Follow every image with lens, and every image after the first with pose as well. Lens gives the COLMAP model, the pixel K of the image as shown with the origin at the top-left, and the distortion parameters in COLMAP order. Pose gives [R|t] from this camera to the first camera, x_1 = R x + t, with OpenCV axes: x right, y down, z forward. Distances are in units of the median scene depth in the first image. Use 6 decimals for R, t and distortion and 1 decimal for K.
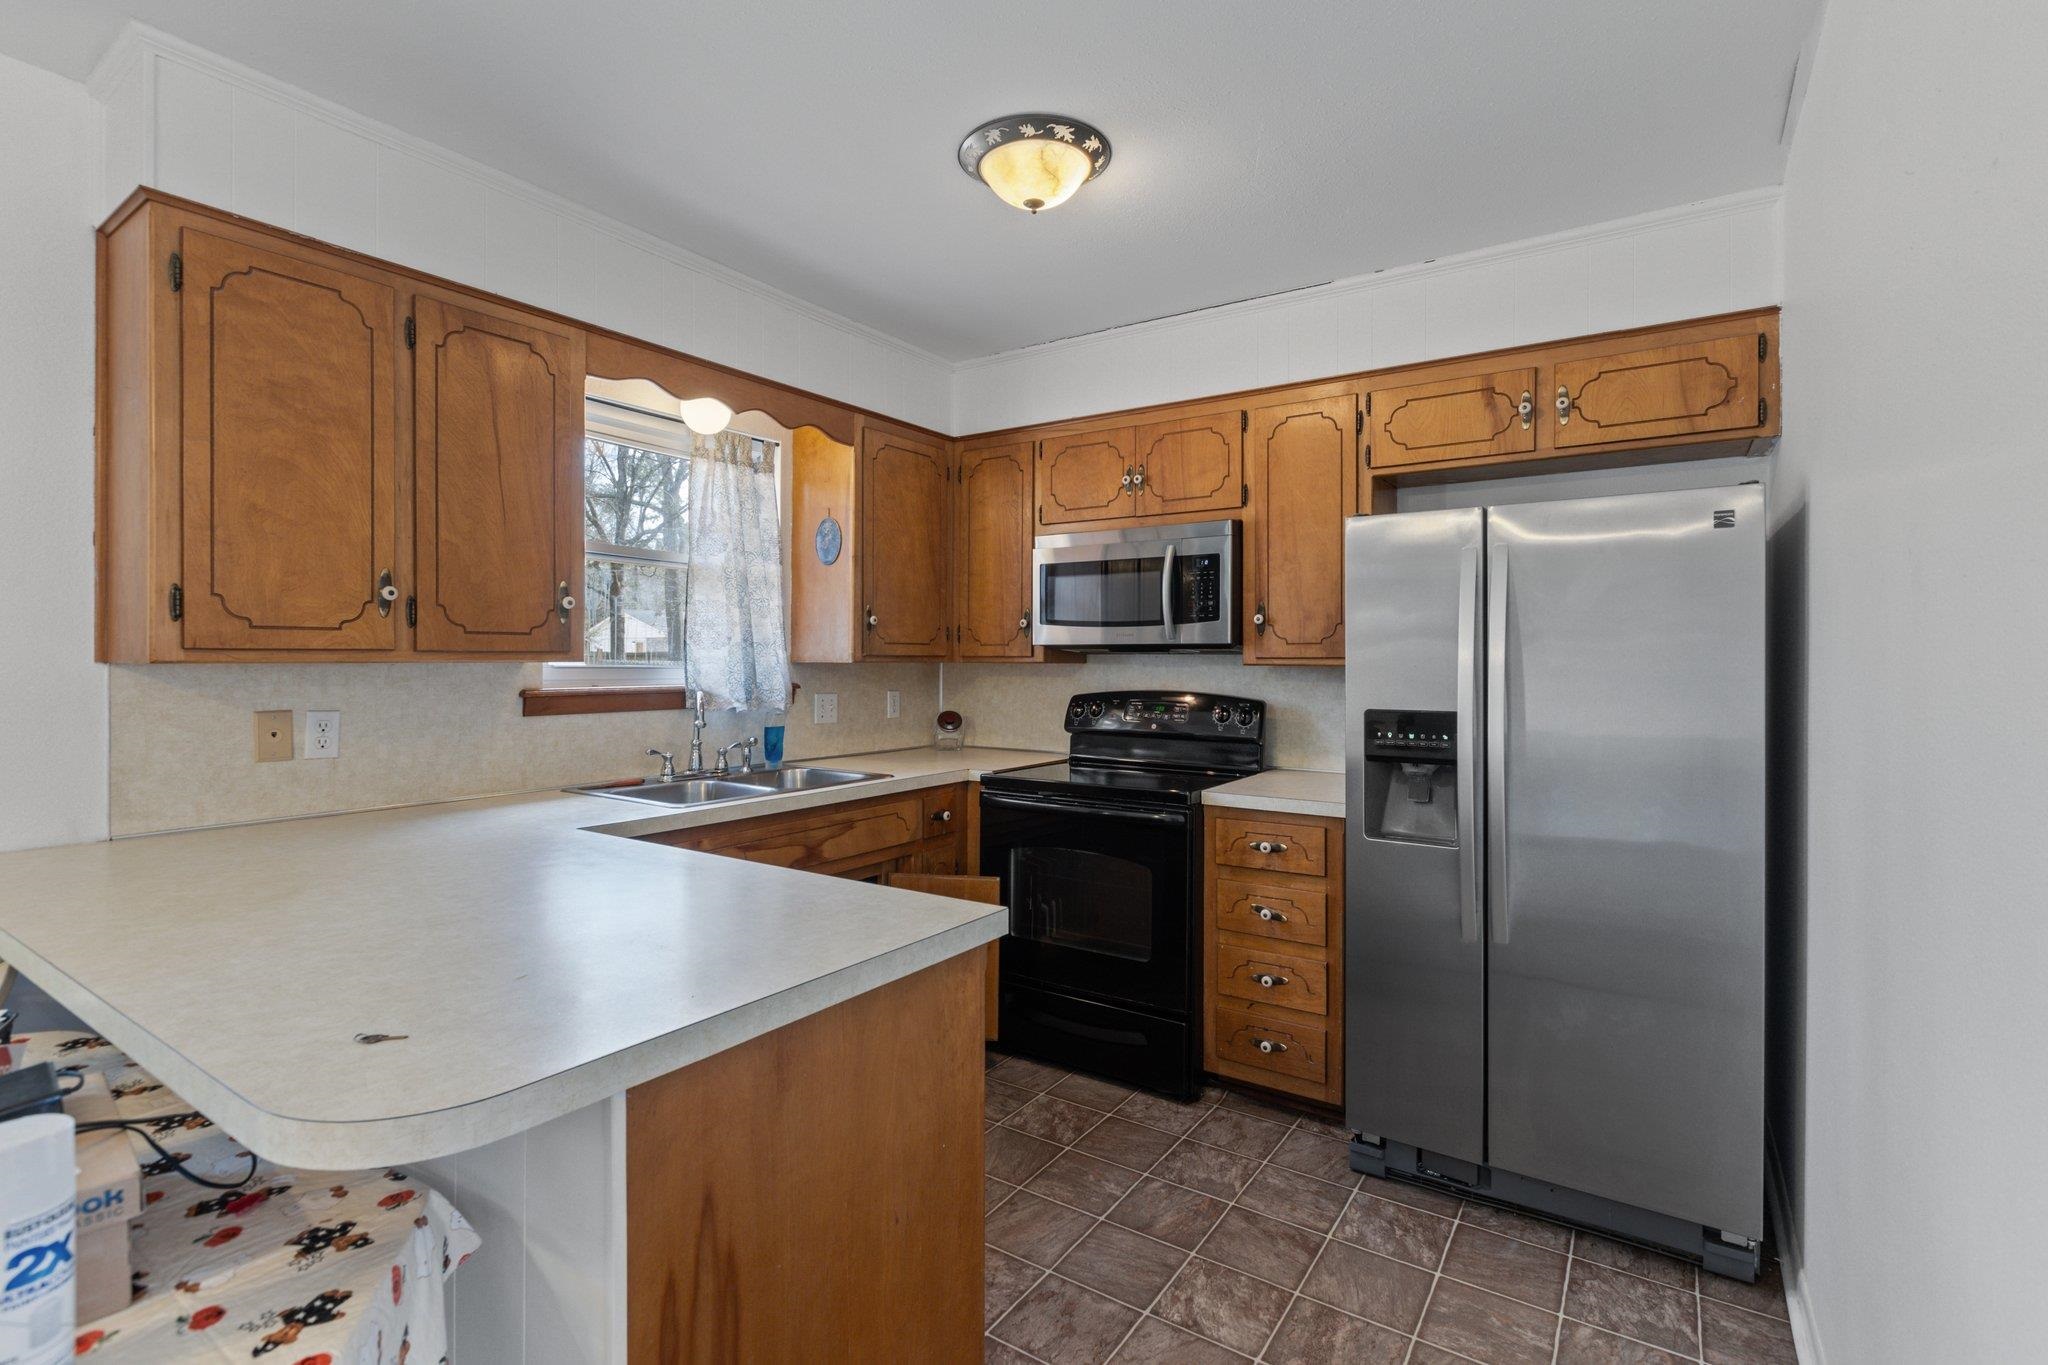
lens RADIAL K [[947.3, 0, 1023.0], [0, 947.3, 665.1], [0, 0, 1]] dist [-0.003271, 0.000882]
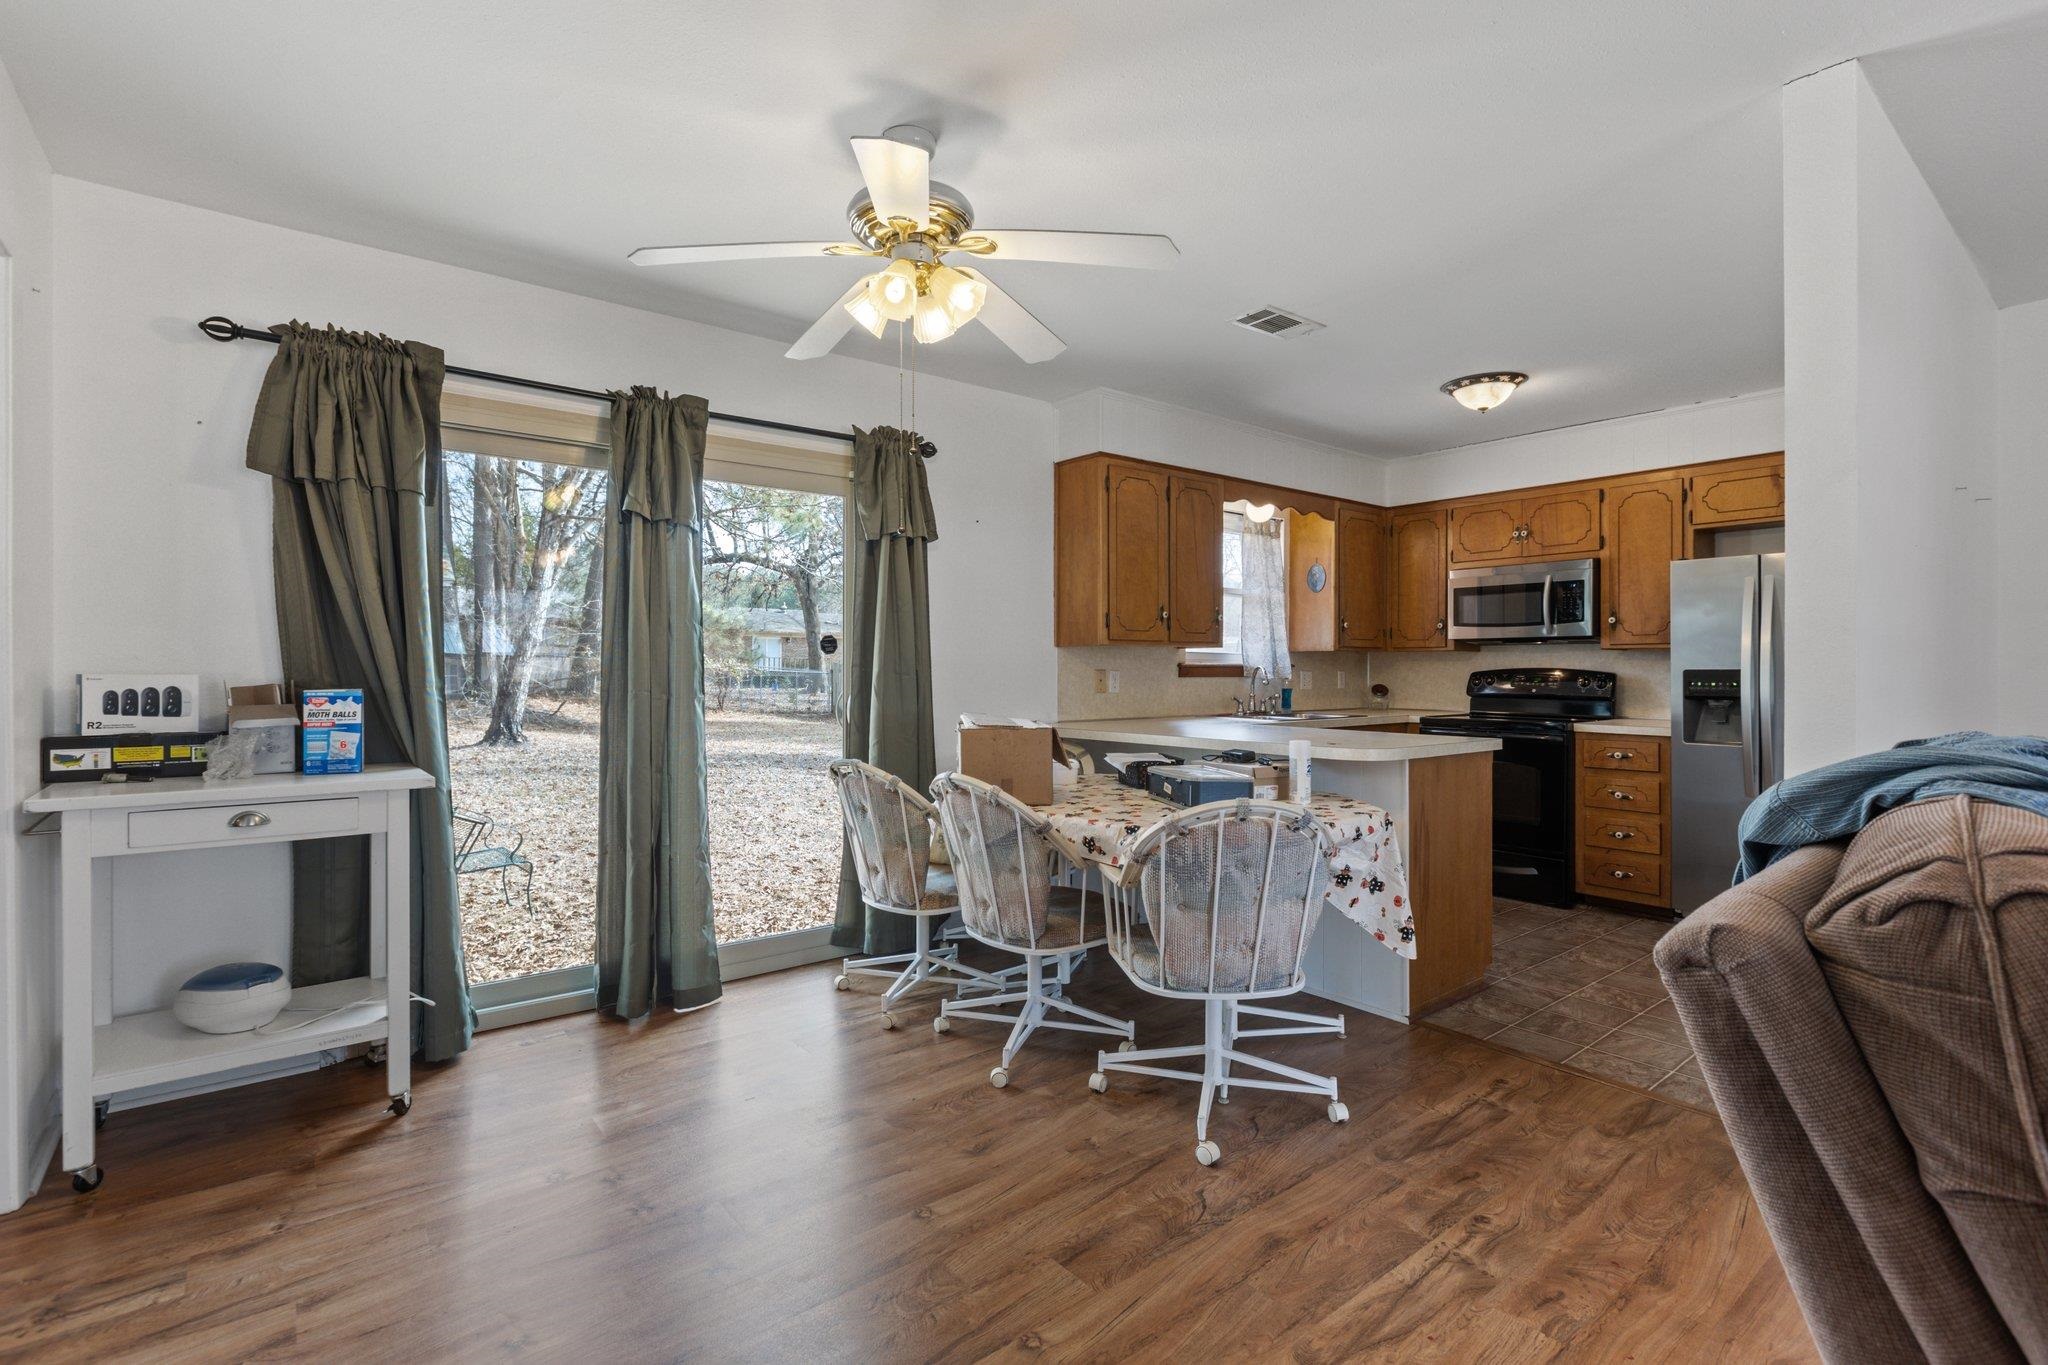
lens RADIAL K [[947.3, 0, 1017.0], [0, 947.3, 673.1], [0, 0, 1]] dist [-0.003271, 0.000882]
pose [[0.954689, -0.000219, -0.297604, -0.231385], [-0.000103, 0.999999, -0.001067, 0.041629], [0.297605, 0.001050, 0.954689, -0.811758]]
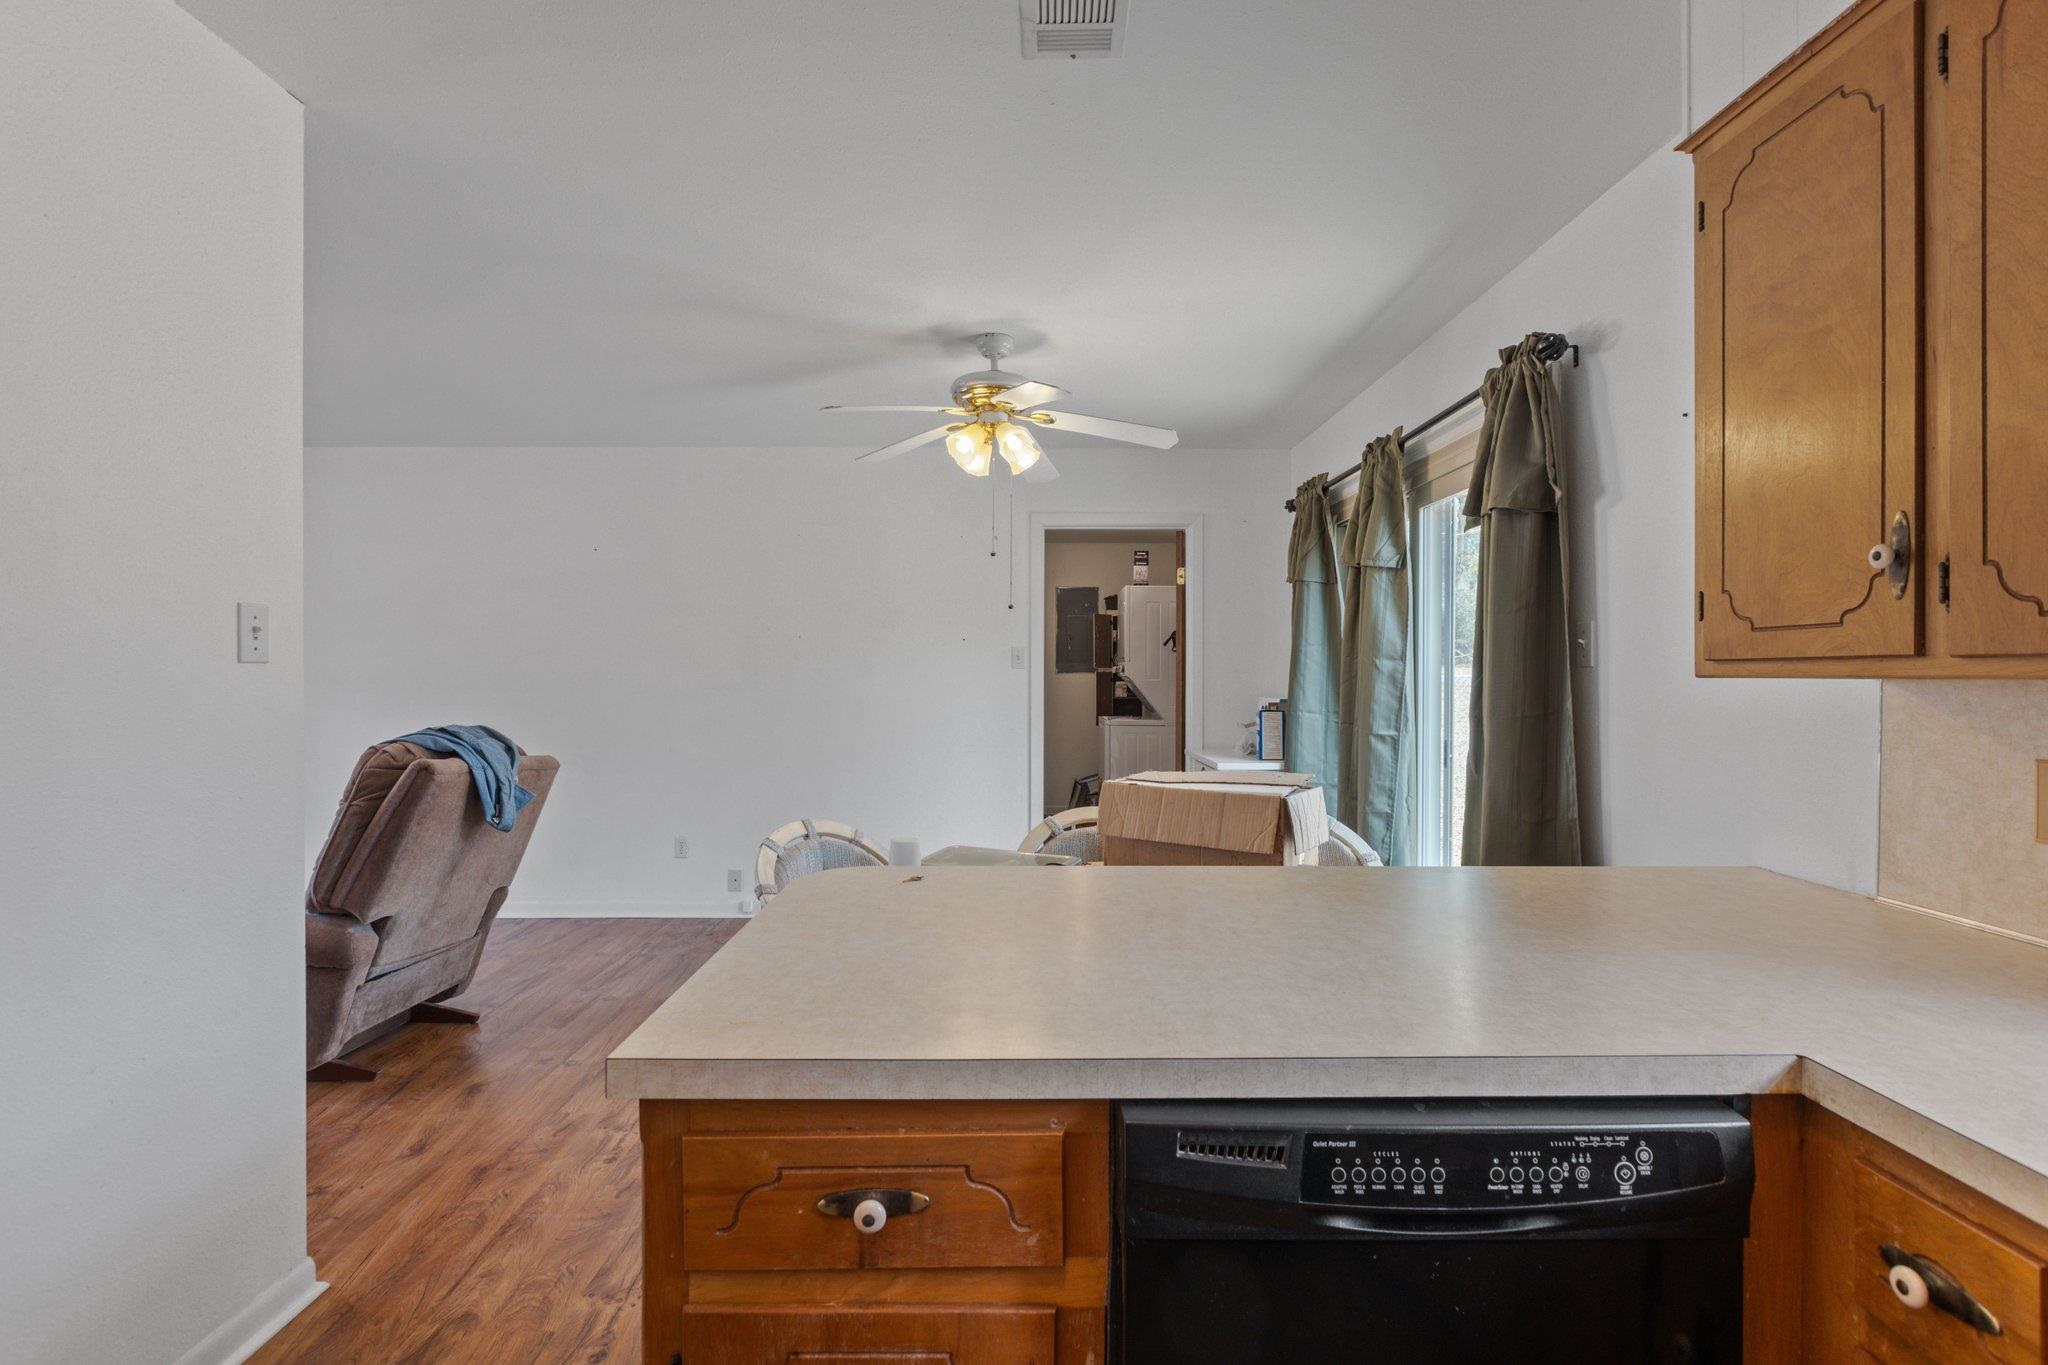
lens RADIAL K [[947.3, 0, 1017.3], [0, 947.3, 678.3], [0, 0, 1]] dist [-0.003271, 0.000882]
pose [[-0.825725, -0.001185, -0.564071, 0.054937], [-0.008078, 0.999920, 0.009724, -0.002734], [0.564014, 0.012586, -0.825669, 0.795626]]
